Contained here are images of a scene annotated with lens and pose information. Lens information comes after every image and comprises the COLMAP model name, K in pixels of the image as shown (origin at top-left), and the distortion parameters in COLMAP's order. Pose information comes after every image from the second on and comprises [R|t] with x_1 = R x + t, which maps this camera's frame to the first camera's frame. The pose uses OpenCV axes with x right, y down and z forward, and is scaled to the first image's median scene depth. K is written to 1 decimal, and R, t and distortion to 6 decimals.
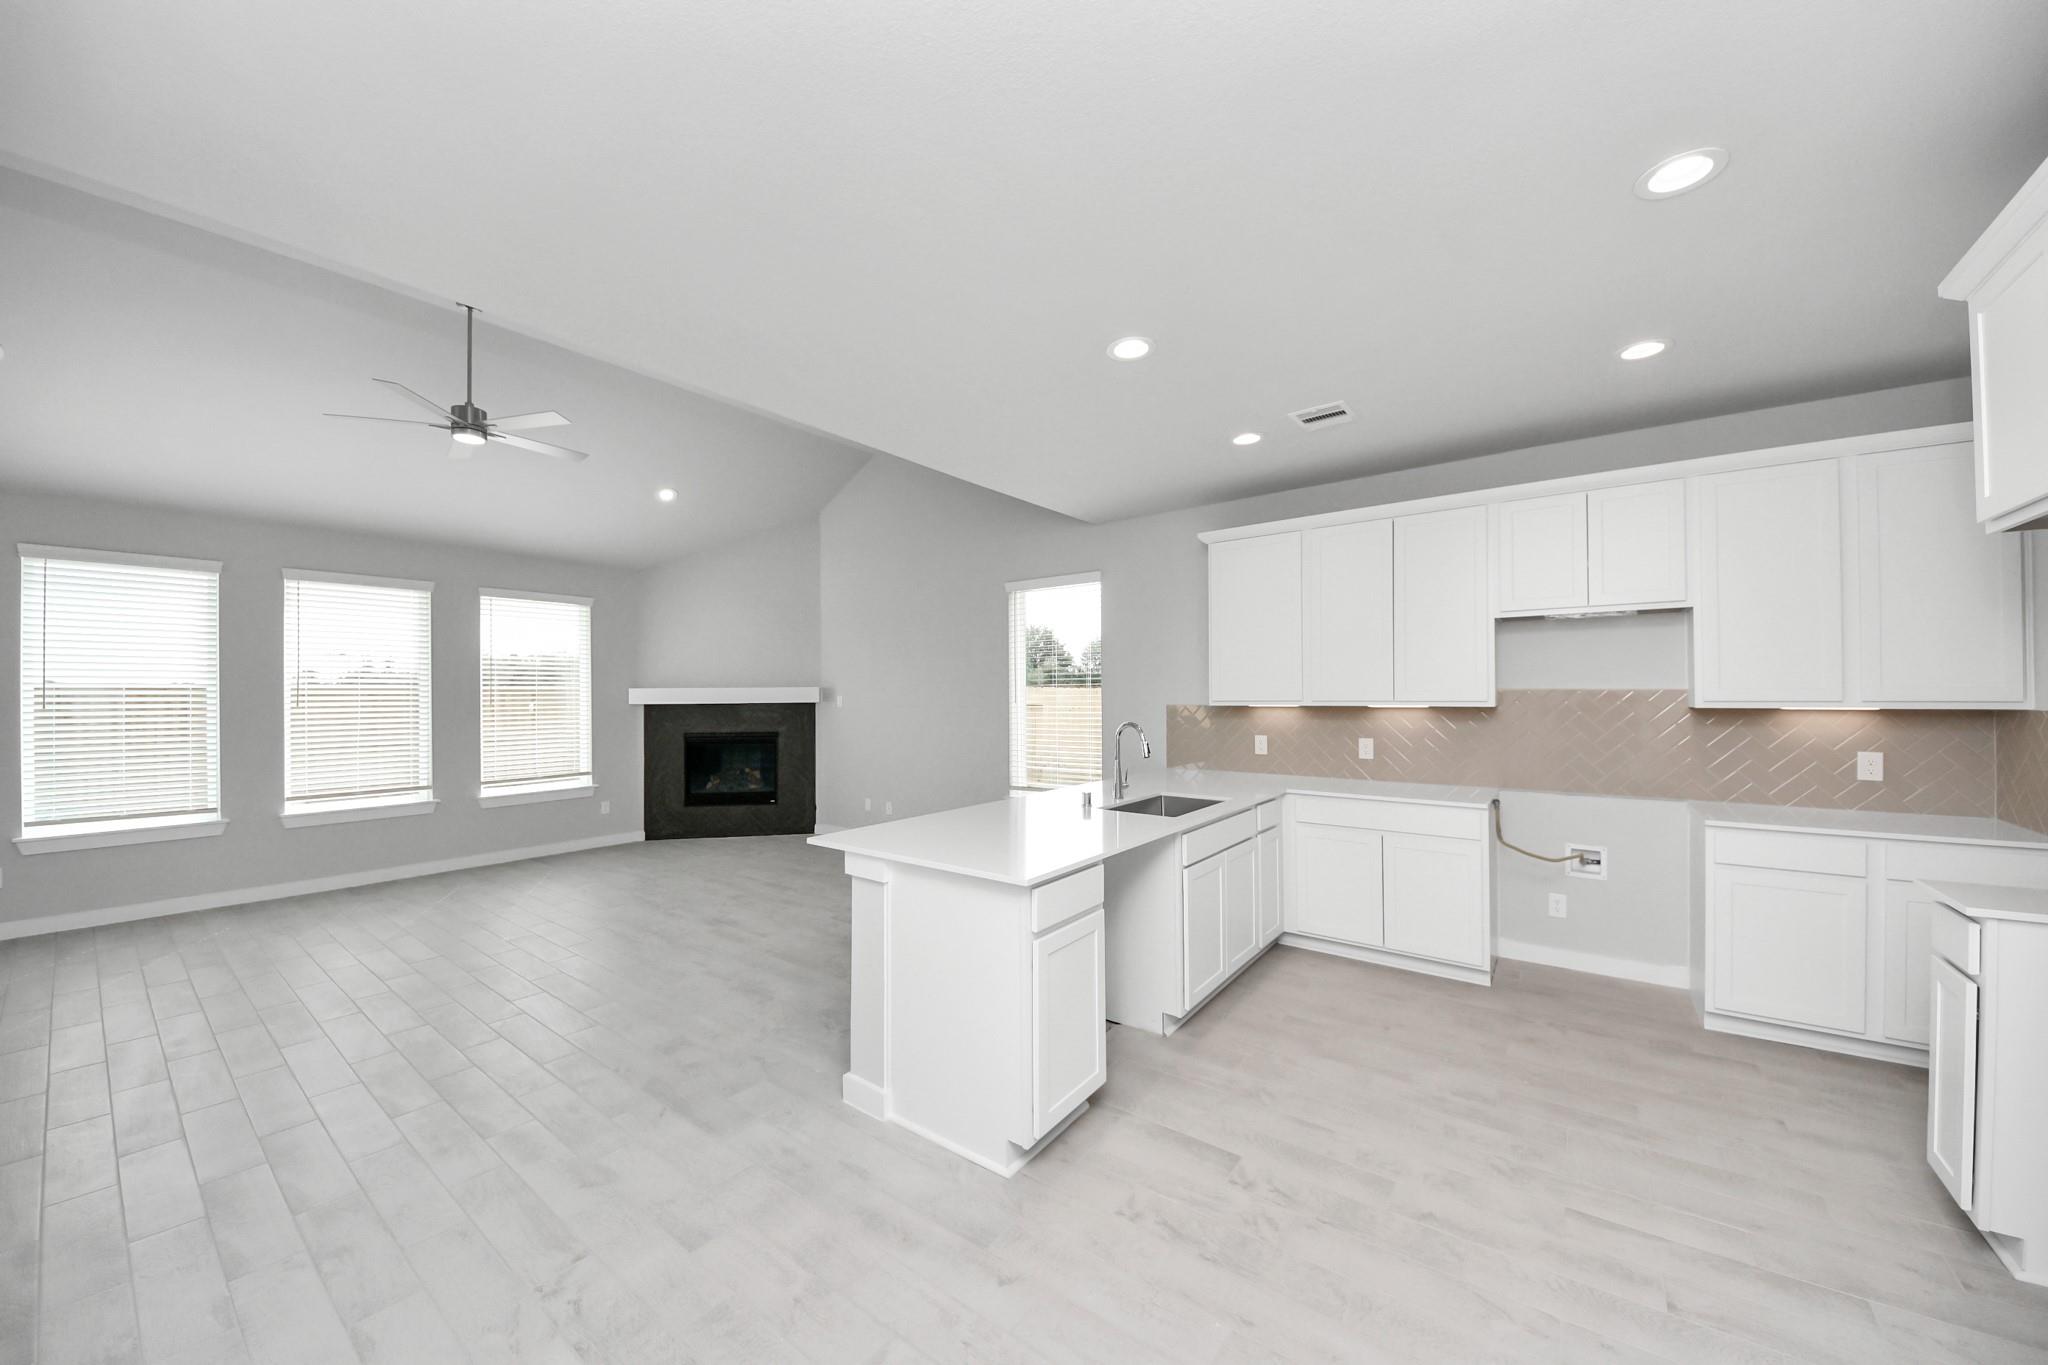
lens RADIAL K [[732.9, 0, 1015.7], [0, 732.9, 693.9], [0, 0, 1]] dist [0.005052, -0.004652]
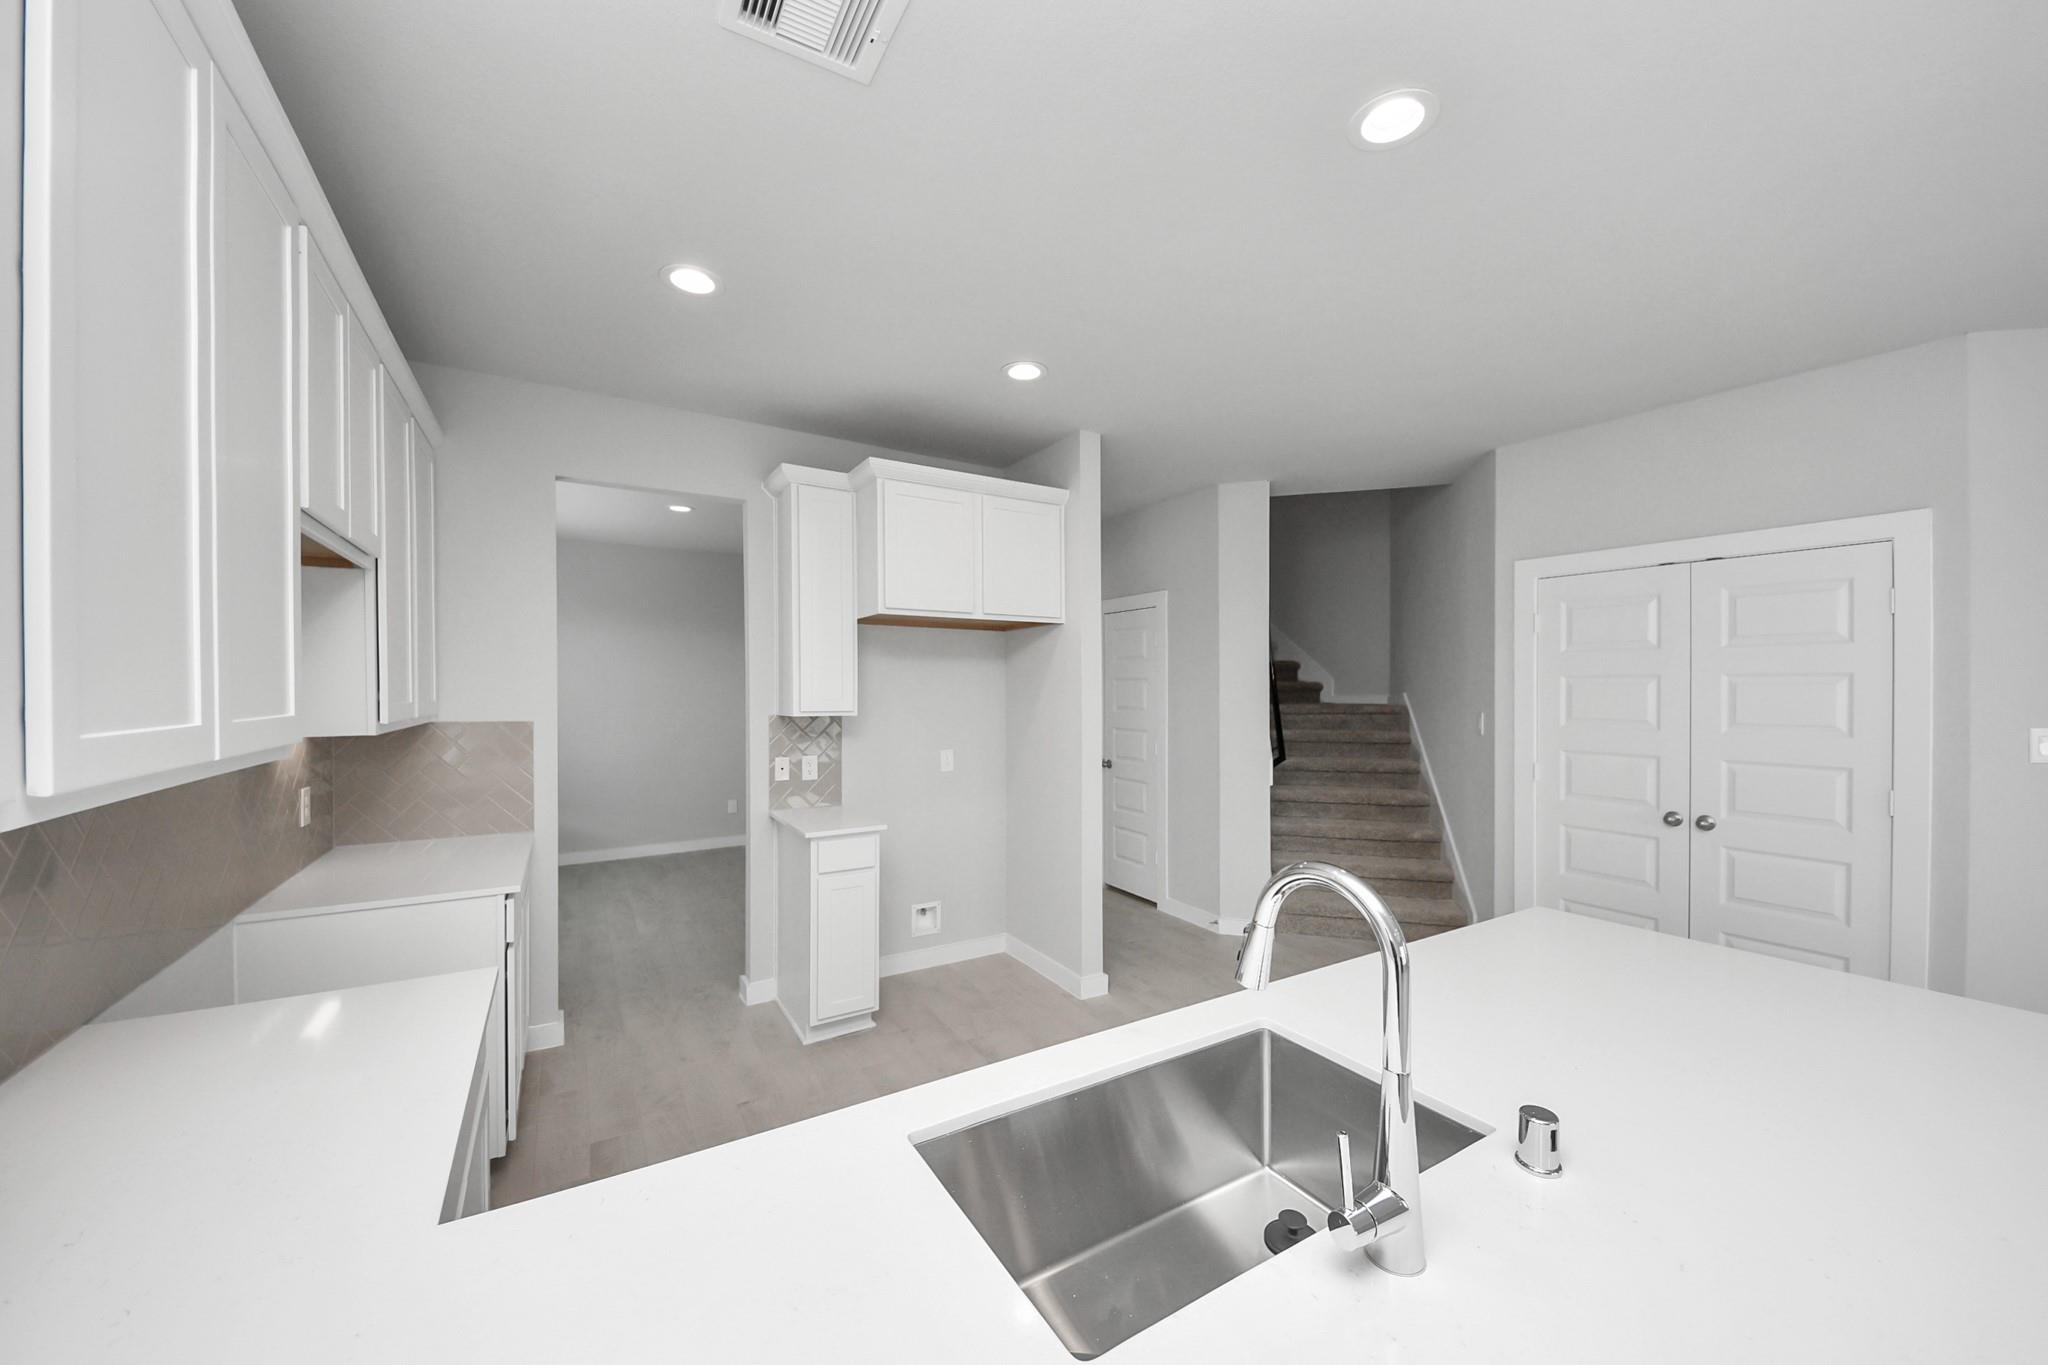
lens RADIAL K [[732.9, 0, 1018.4], [0, 732.9, 695.3], [0, 0, 1]] dist [0.005052, -0.004652]
pose [[-0.927090, 0.000792, 0.374838, 0.132749], [0.004245, 0.999956, 0.008387, -0.012499], [-0.374814, 0.009366, -0.927053, 0.933301]]
